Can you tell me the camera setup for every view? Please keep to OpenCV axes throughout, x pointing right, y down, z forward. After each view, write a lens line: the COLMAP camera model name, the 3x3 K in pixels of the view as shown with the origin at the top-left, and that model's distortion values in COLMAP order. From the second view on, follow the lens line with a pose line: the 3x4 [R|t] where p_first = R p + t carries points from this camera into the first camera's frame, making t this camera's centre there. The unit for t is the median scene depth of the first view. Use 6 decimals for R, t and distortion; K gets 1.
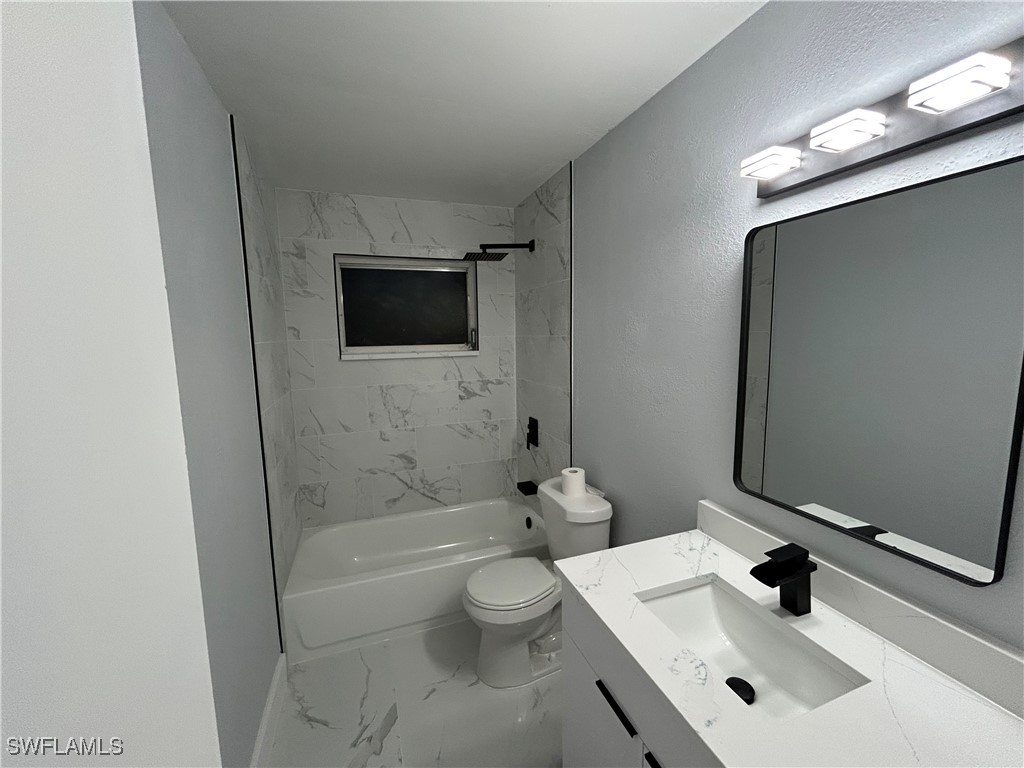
lens RADIAL K [[415.2, 0, 512.7], [0, 415.2, 383.4], [0, 0, 1]] dist [0.000876, -0.000178]
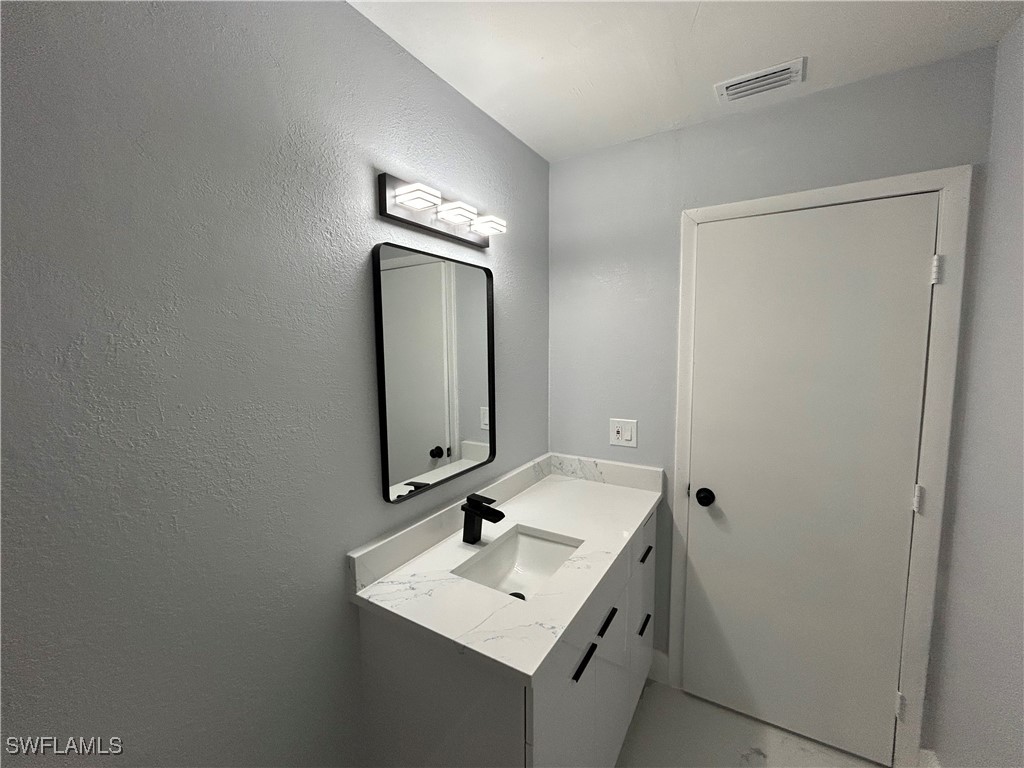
lens RADIAL K [[415.2, 0, 513.6], [0, 415.2, 381.6], [0, 0, 1]] dist [0.000876, -0.000178]
pose [[-0.616925, -0.054138, 0.785158, -0.411382], [0.117221, 0.980183, 0.159690, -0.163387], [-0.778243, 0.190553, -0.598353, 1.405943]]
